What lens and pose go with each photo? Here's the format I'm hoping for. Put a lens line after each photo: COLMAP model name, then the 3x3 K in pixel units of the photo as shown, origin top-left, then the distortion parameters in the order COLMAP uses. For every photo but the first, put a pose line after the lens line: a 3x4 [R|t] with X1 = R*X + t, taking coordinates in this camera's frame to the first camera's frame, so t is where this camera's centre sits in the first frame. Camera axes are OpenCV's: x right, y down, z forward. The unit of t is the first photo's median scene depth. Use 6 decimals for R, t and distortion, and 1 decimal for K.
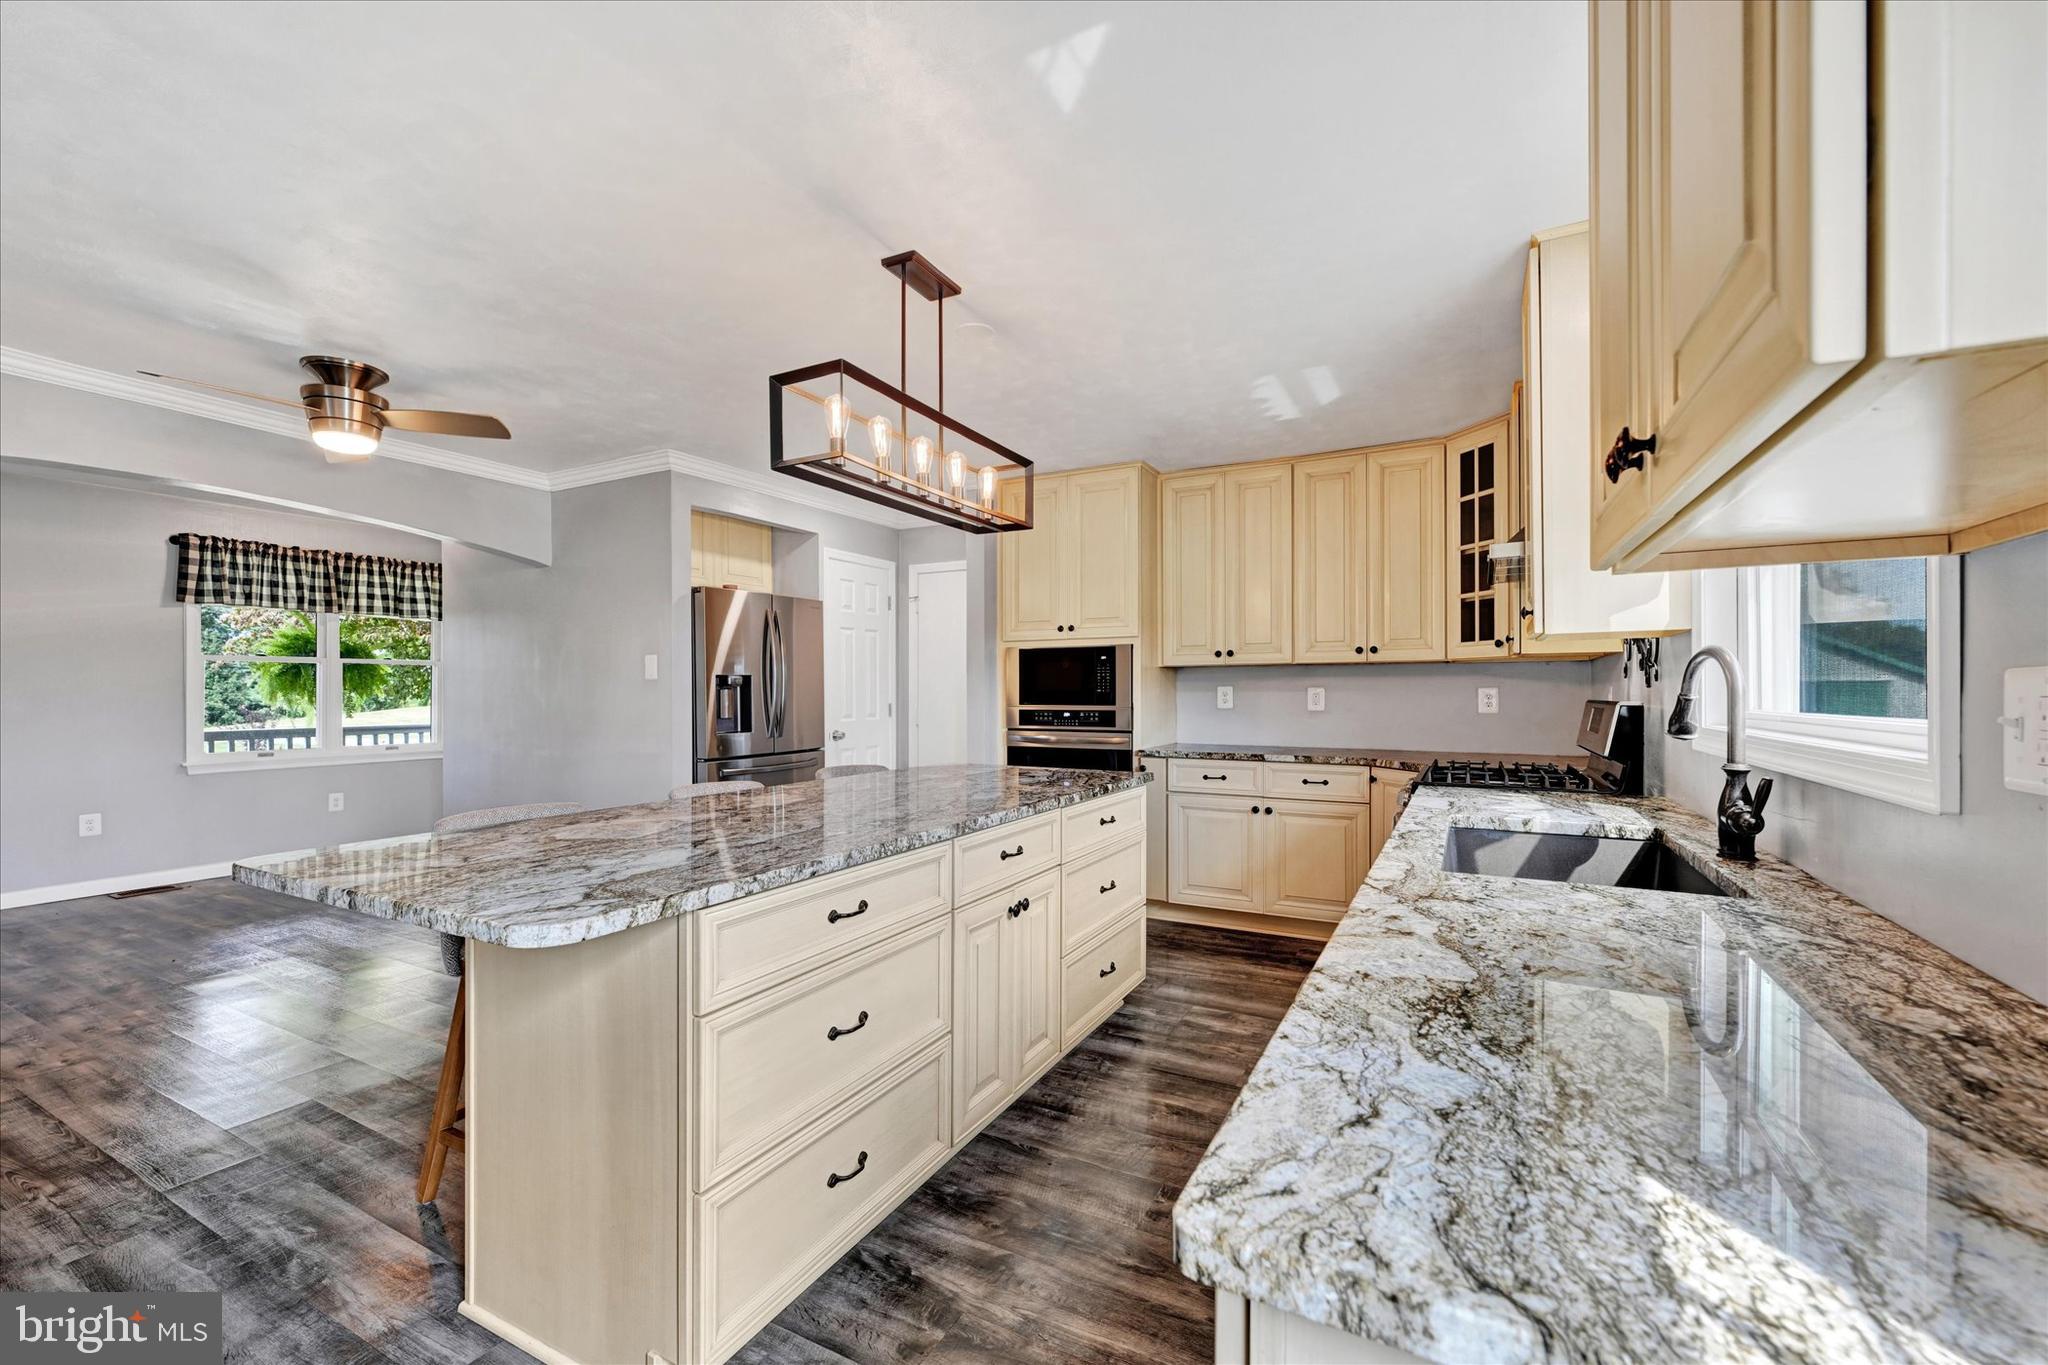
lens RADIAL K [[836.7, 0, 1025.0], [0, 836.7, 691.9], [0, 0, 1]] dist [0.001046, -0.000157]
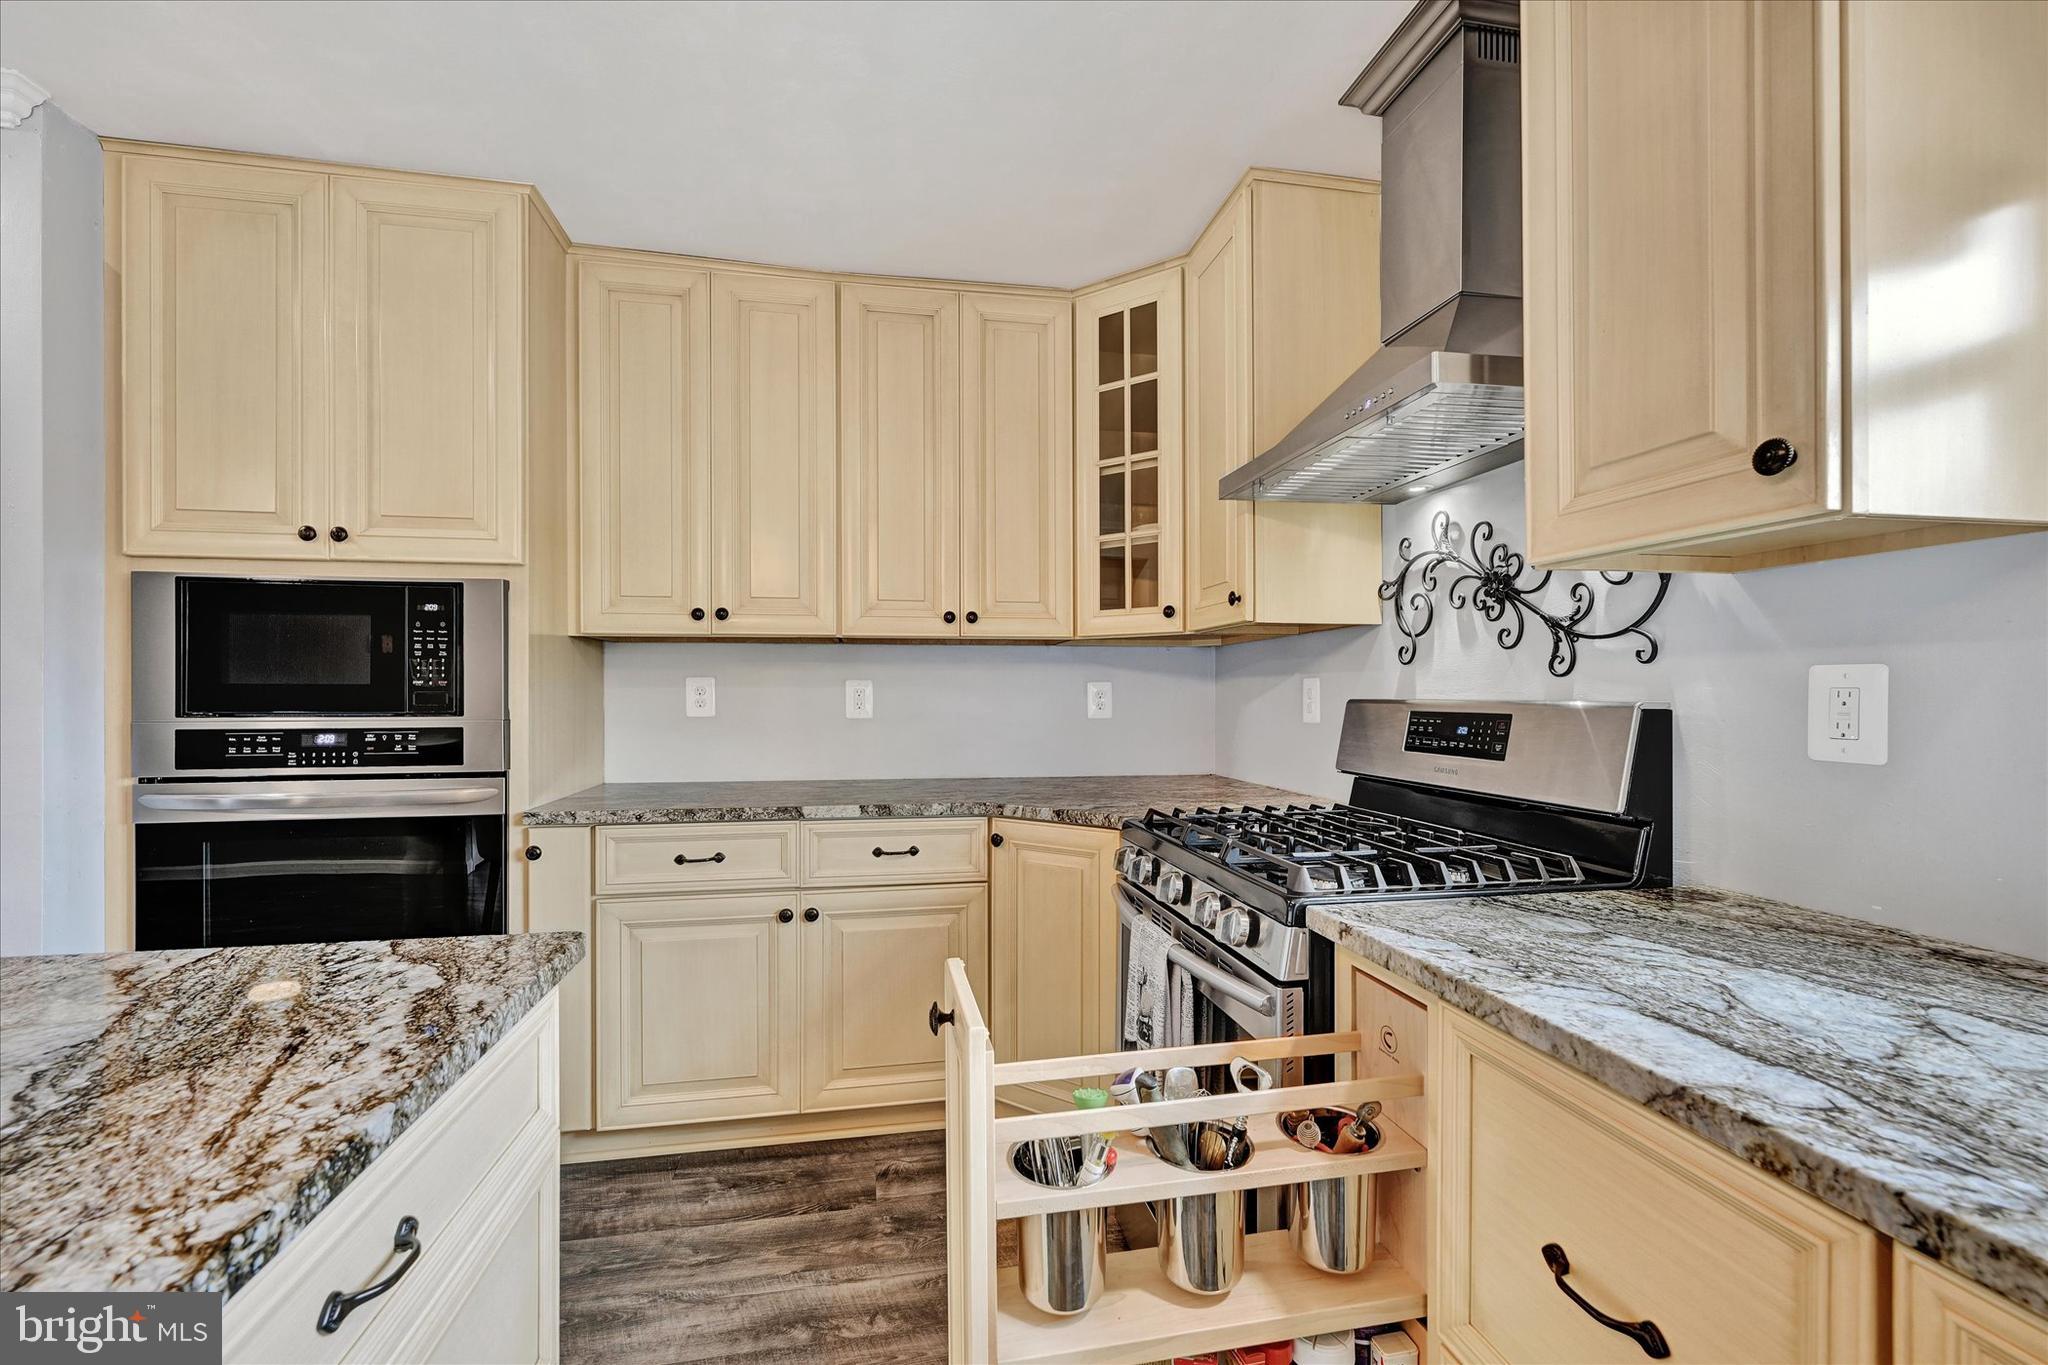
lens RADIAL K [[836.7, 0, 1017.7], [0, 836.7, 690.9], [0, 0, 1]] dist [0.001046, -0.000157]
pose [[0.781303, 0.001037, 0.624151, 0.064194], [0.000103, 0.999998, -0.001789, 0.003789], [-0.624152, 0.001462, 0.781302, 0.496915]]
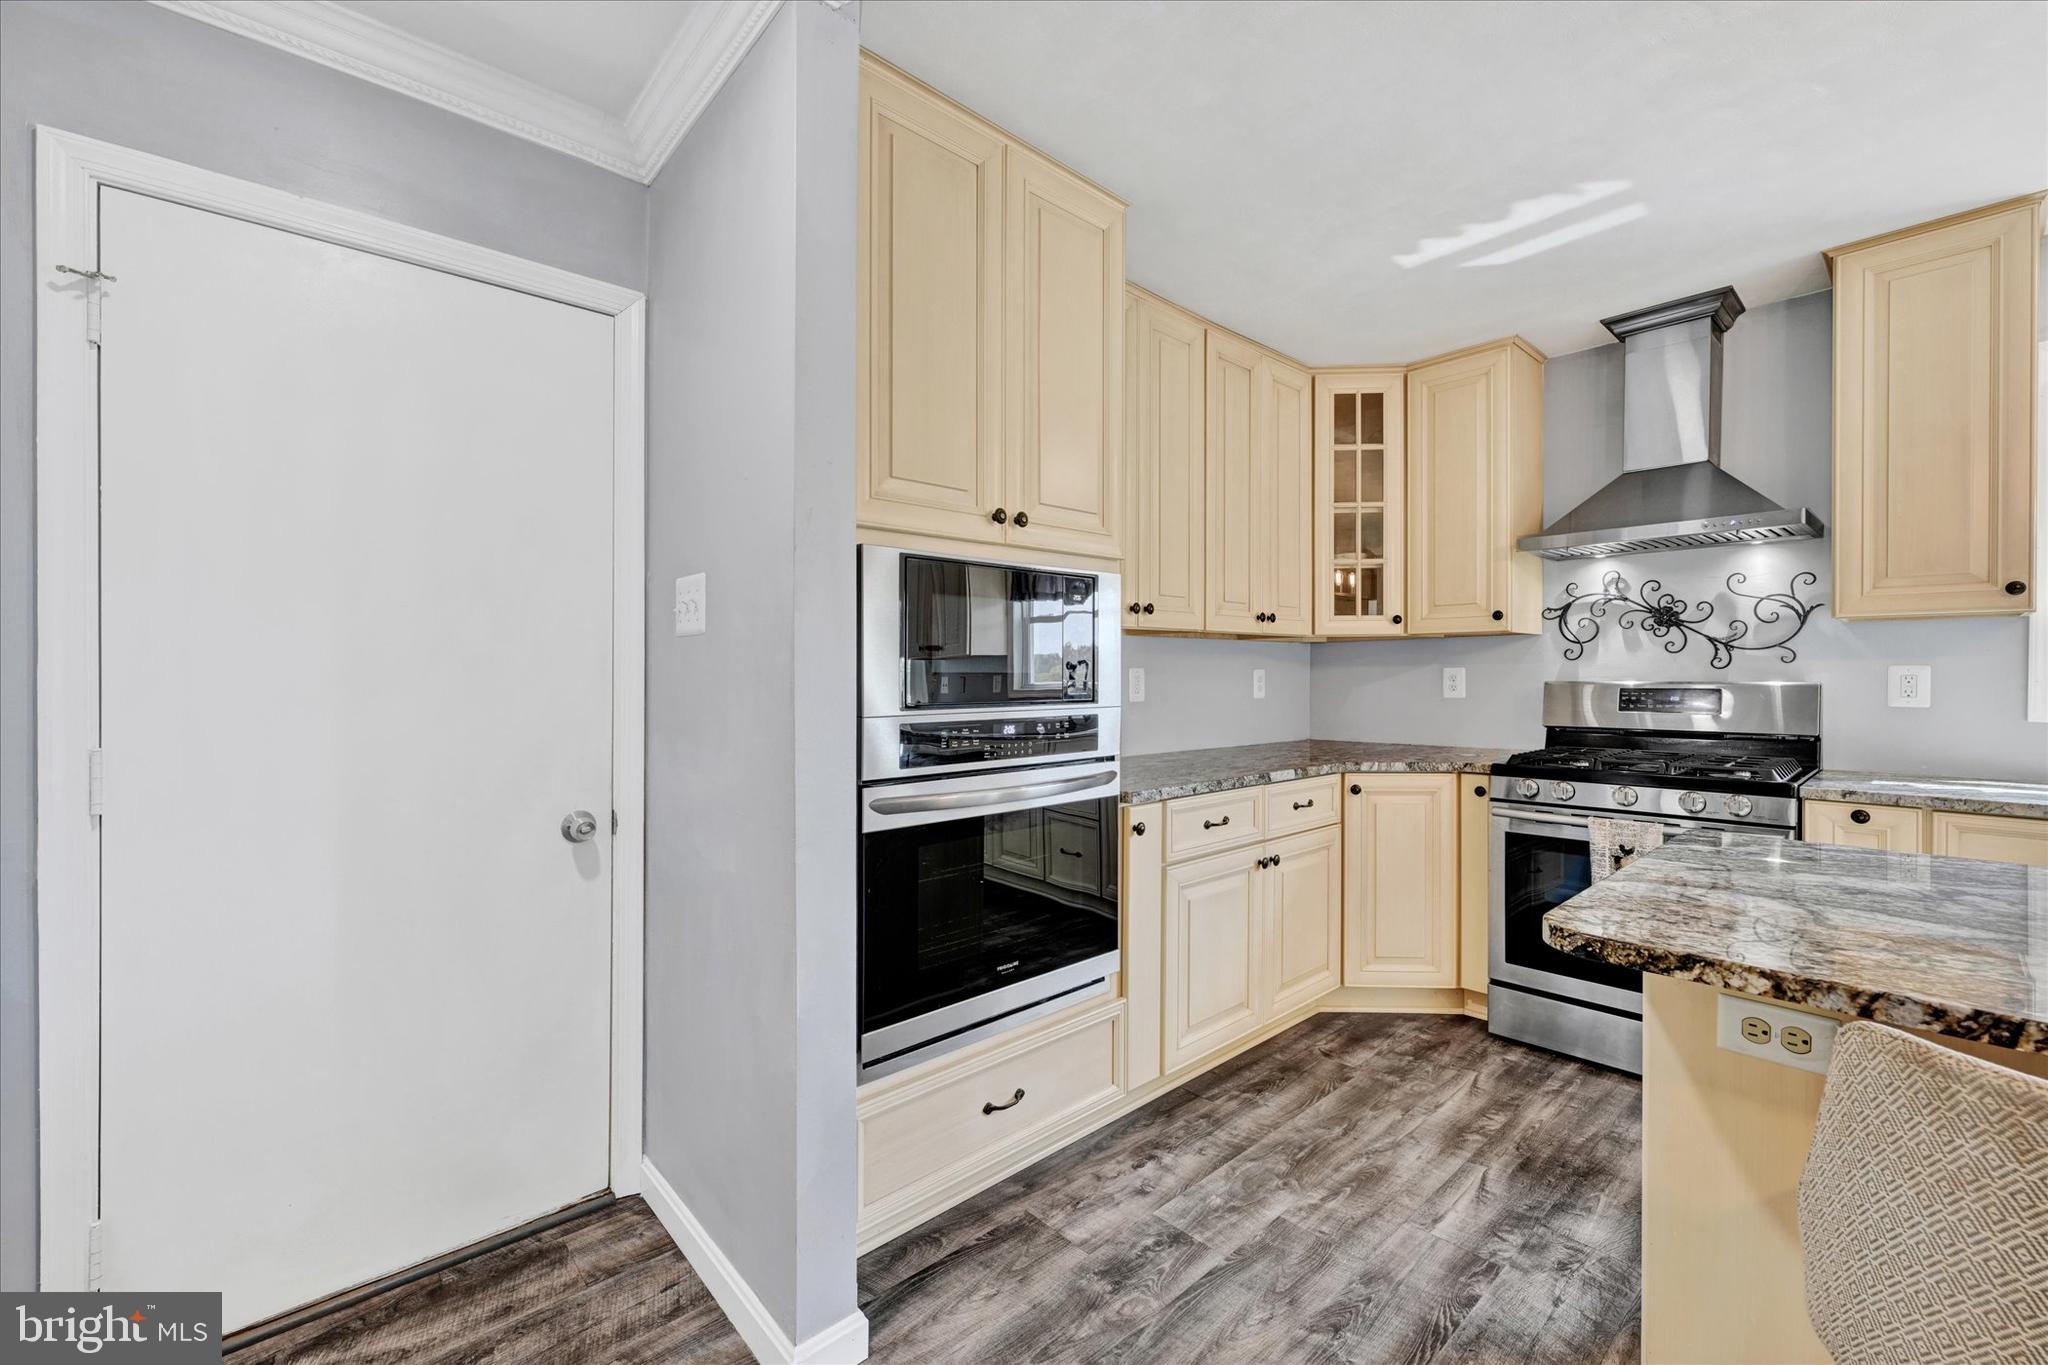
lens RADIAL K [[836.7, 0, 1022.7], [0, 836.7, 681.6], [0, 0, 1]] dist [0.001046, -0.000157]
pose [[0.340729, -0.008544, 0.940123, -0.360931], [0.003537, 0.999963, 0.007806, 0.000198], [-0.940155, 0.000666, 0.340747, 0.933774]]
